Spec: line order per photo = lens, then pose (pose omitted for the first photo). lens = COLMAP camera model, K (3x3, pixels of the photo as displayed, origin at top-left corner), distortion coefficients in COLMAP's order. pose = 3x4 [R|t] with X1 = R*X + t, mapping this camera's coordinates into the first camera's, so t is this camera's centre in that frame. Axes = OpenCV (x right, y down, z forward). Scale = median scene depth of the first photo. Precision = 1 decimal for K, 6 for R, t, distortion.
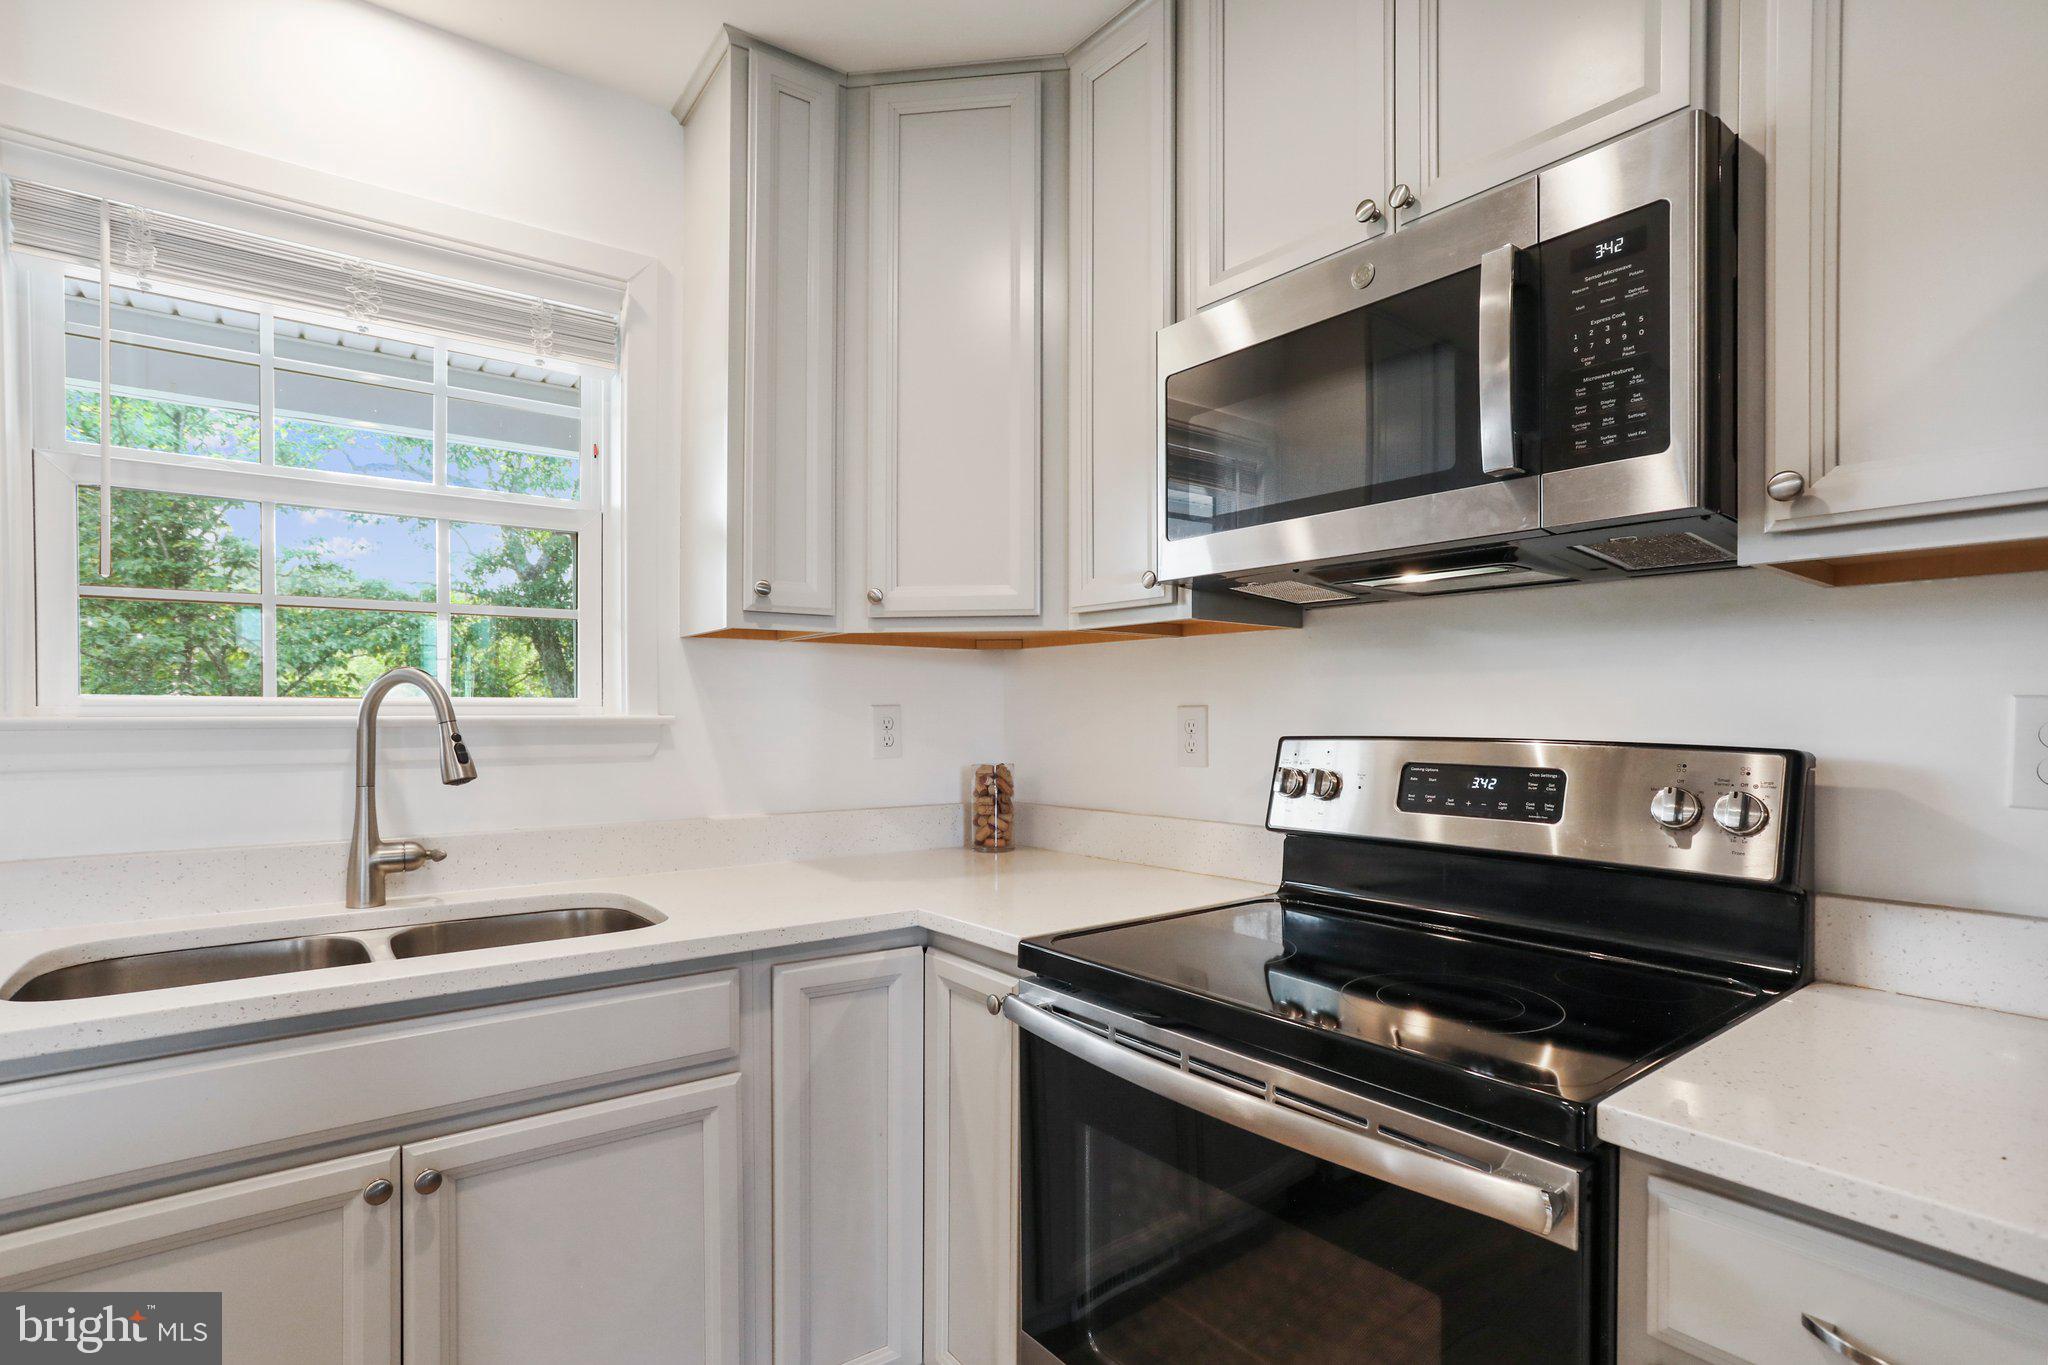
lens RADIAL K [[986.8, 0, 1019.8], [0, 986.8, 709.7], [0, 0, 1]] dist [-0.044564, 0.024337]
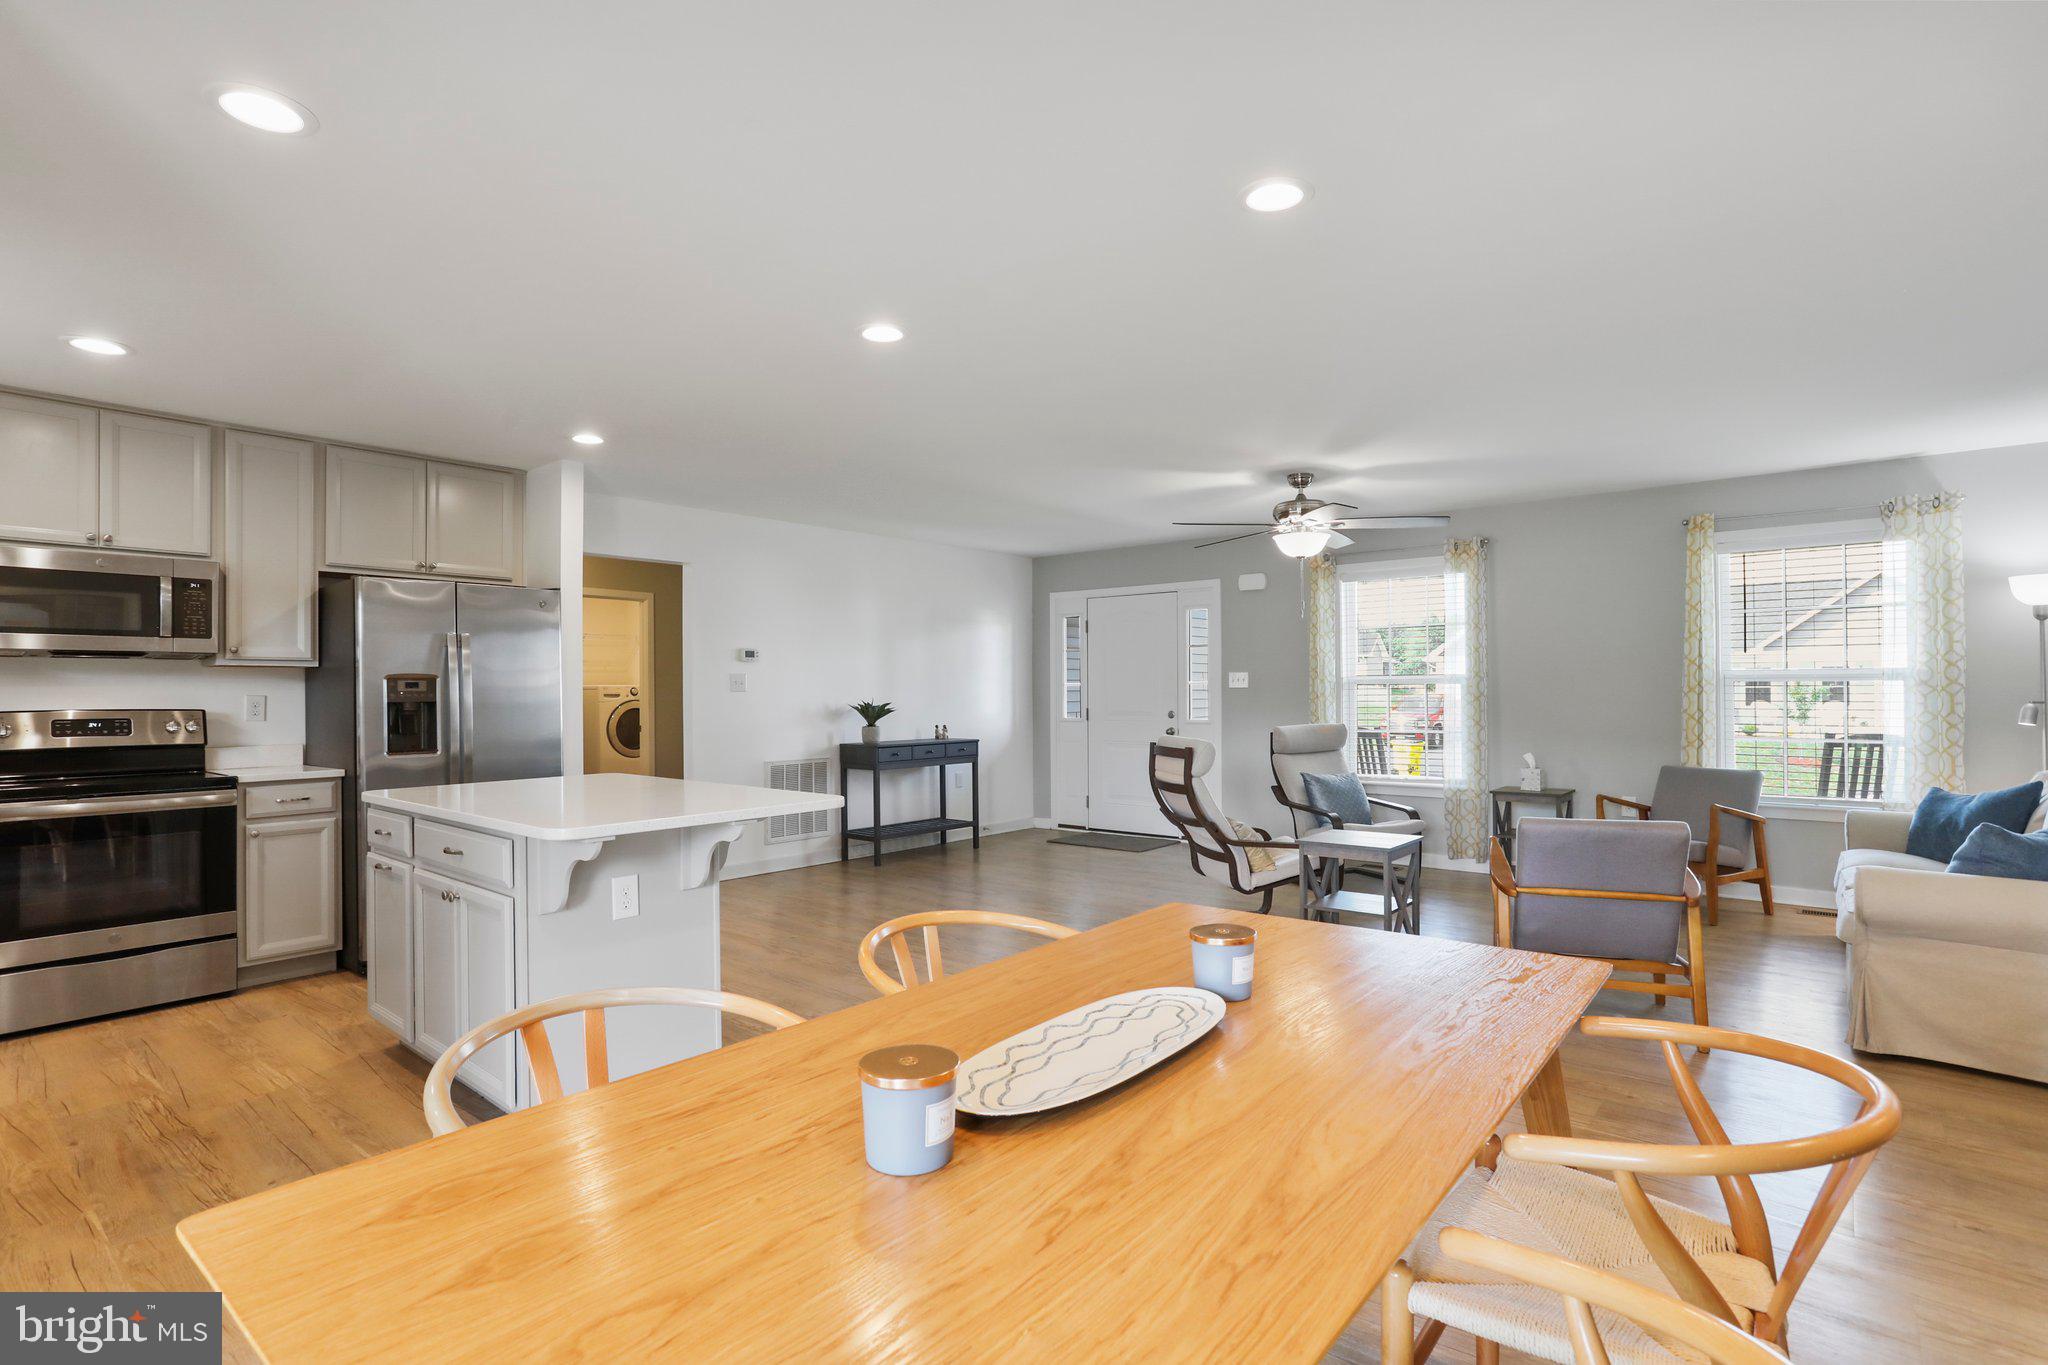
lens RADIAL K [[986.8, 0, 1030.3], [0, 986.8, 681.3], [0, 0, 1]] dist [-0.044564, 0.024337]
pose [[-0.208544, 0.014150, 0.977911, -2.693814], [0.007962, 0.999887, -0.012770, 0.004306], [-0.977981, 0.005123, -0.208633, -1.041938]]
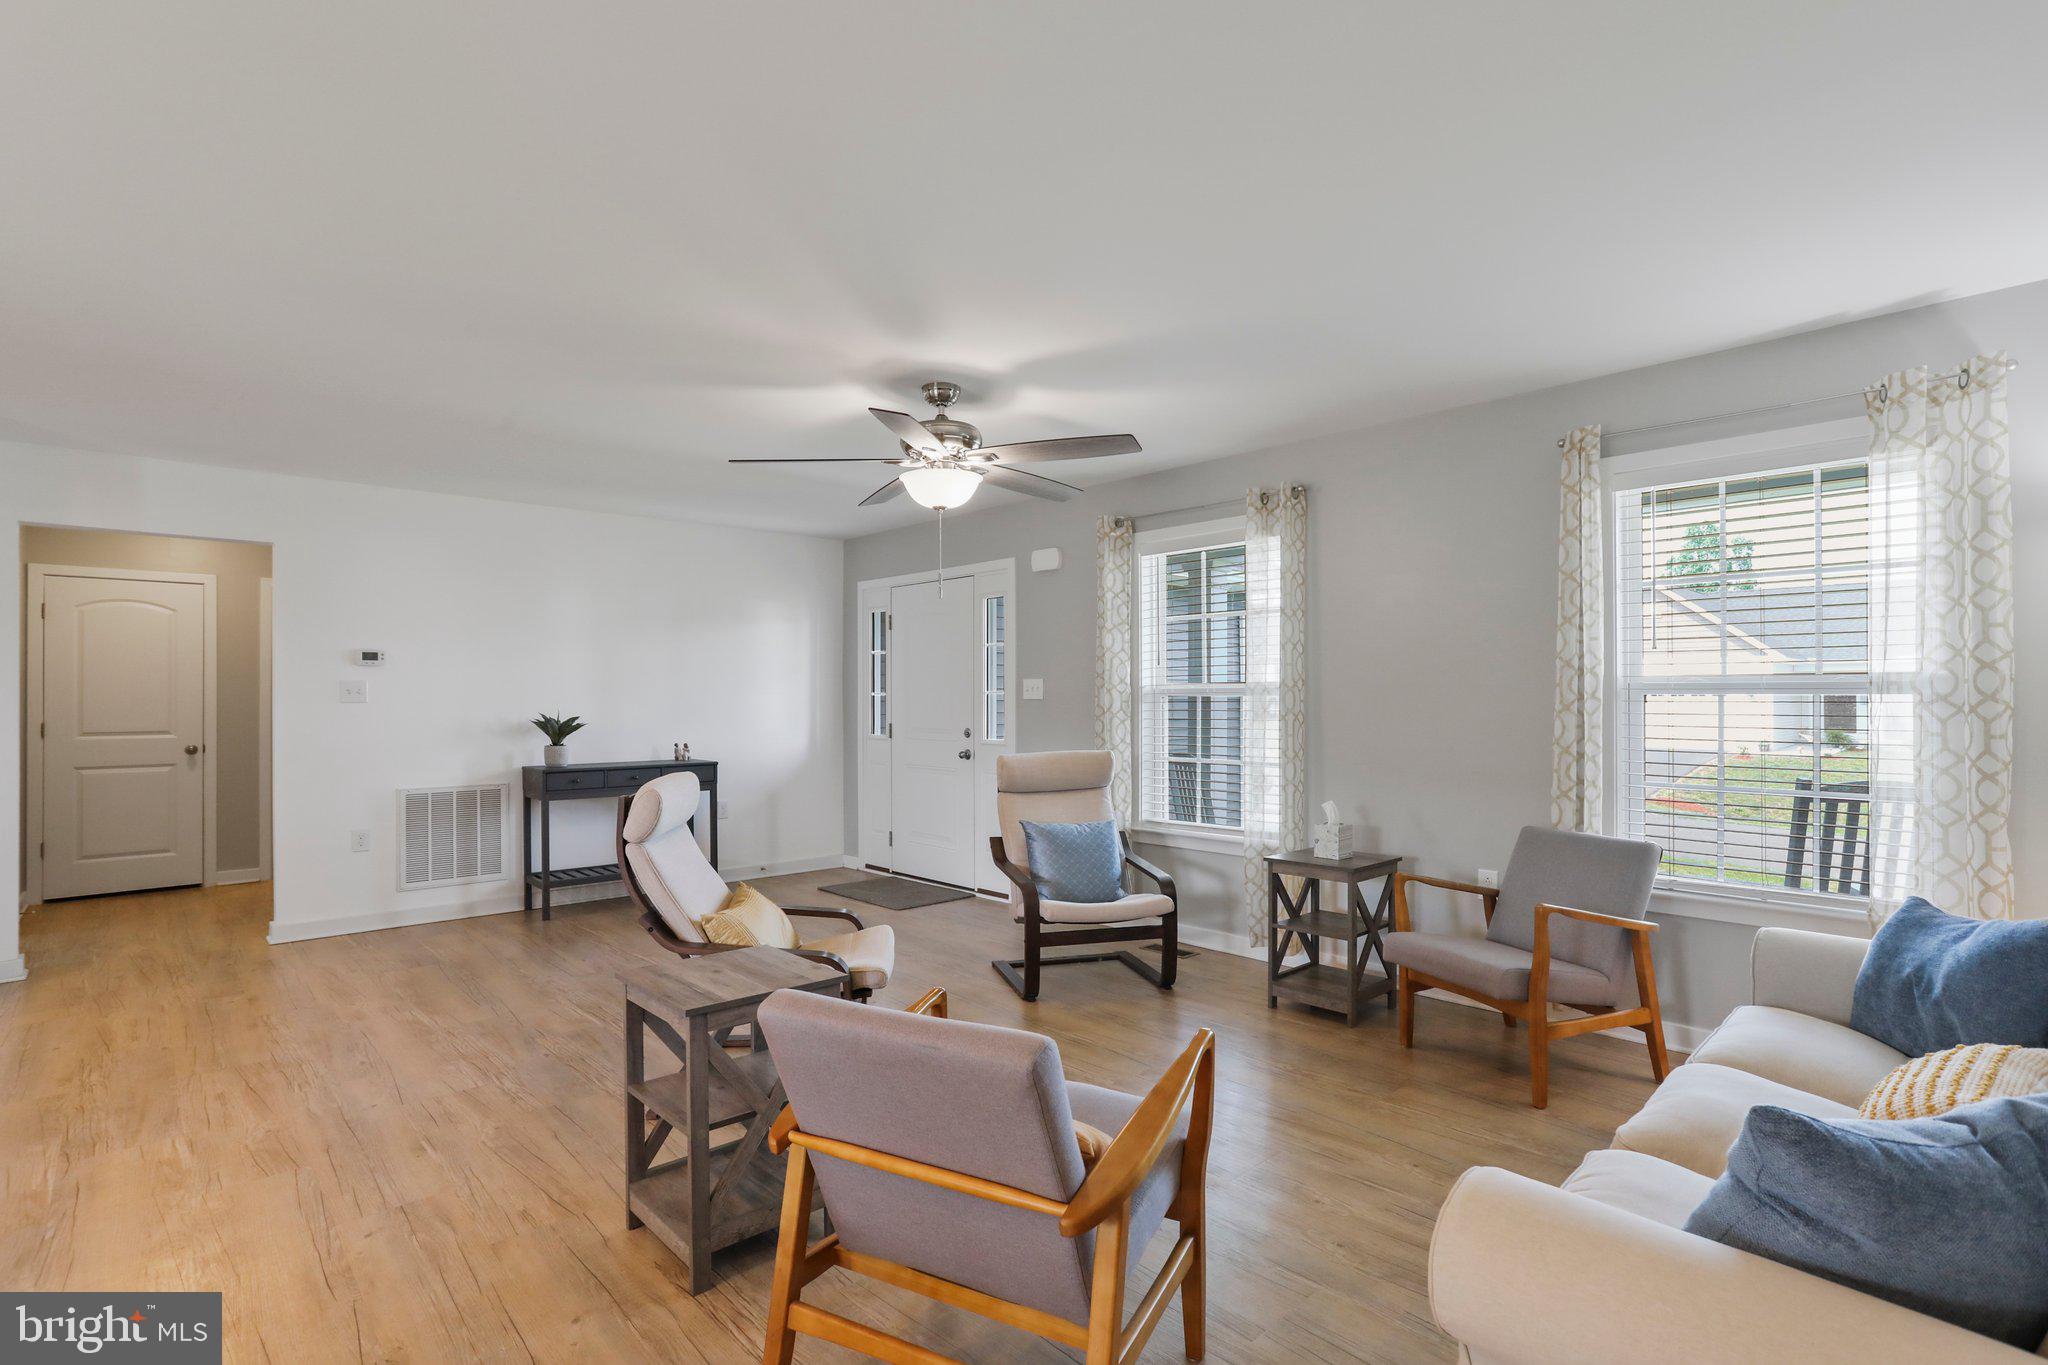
lens RADIAL K [[986.8, 0, 1026.7], [0, 986.8, 690.7], [0, 0, 1]] dist [-0.044564, 0.024337]
pose [[-0.082830, 0.009297, 0.996520, -1.834417], [0.004913, 0.999948, -0.008921, -0.015722], [-0.996552, 0.004157, -0.082871, -2.771907]]
